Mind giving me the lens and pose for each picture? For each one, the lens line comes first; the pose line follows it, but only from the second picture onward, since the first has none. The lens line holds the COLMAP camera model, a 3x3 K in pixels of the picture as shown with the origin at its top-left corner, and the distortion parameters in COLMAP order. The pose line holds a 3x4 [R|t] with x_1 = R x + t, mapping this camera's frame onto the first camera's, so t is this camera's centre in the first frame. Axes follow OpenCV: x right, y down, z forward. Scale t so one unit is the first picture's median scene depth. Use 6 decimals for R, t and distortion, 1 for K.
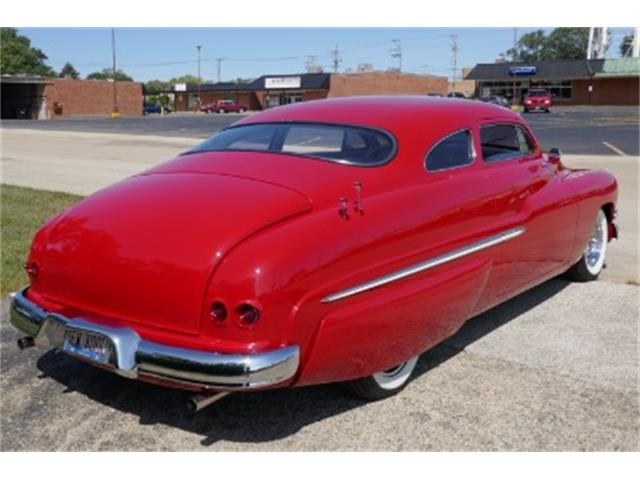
lens RADIAL K [[870.5, 0, 320.0], [0, 870.5, 240.0], [0, 0, 1]] dist [-0.020666, -0.033438]
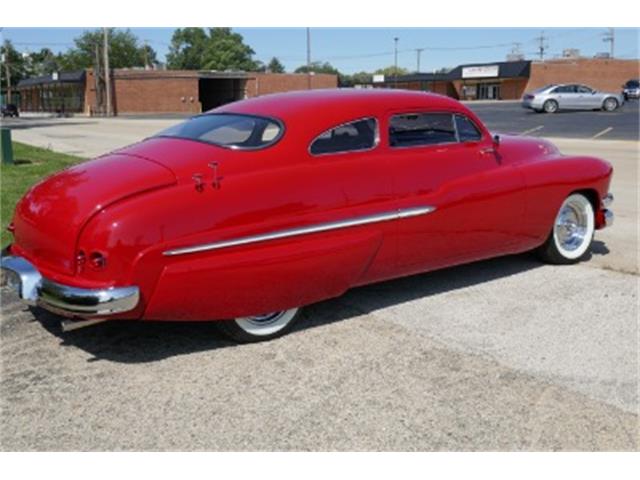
lens RADIAL K [[915.1, 0, 320.0], [0, 915.1, 240.0], [0, 0, 1]] dist [-0.000358, -0.036591]
pose [[0.948738, 0.033039, -0.314332, 0.115807], [-0.031922, 0.999452, 0.008702, 0.005608], [0.314447, 0.001778, 0.949273, -0.036445]]
